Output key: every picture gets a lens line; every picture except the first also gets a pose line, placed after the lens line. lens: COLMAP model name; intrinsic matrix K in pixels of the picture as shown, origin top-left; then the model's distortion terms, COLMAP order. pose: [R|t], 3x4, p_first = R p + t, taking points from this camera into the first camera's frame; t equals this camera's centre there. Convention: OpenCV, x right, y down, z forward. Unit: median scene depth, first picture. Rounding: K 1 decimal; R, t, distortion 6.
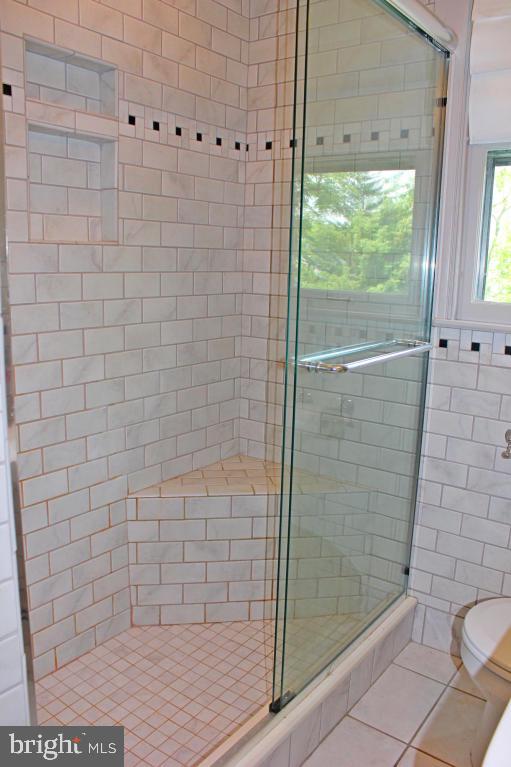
lens RADIAL K [[642.8, 0, 253.2], [0, 642.8, 386.2], [0, 0, 1]] dist [-0.156890, 0.125371]
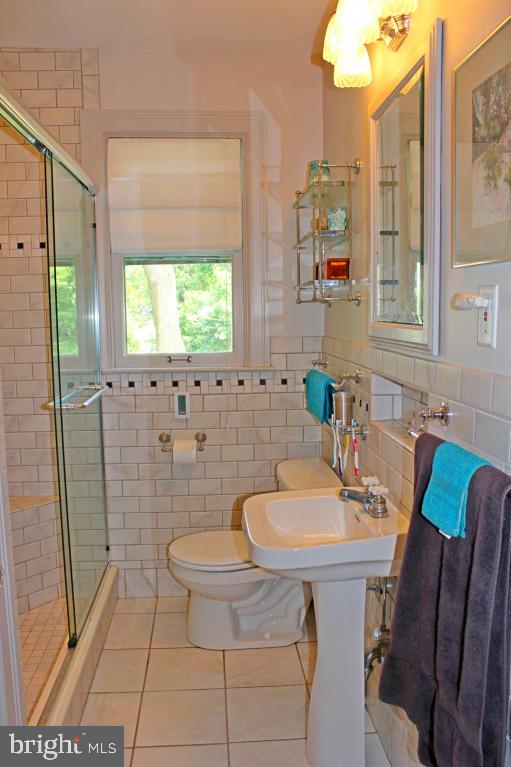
lens RADIAL K [[642.8, 0, 255.7], [0, 642.8, 384.6], [0, 0, 1]] dist [-0.156890, 0.125371]
pose [[0.760007, -0.115135, 0.639635, -0.380828], [0.162660, 0.986557, -0.015689, 0.009854], [-0.629230, 0.115967, 0.768519, -0.346714]]
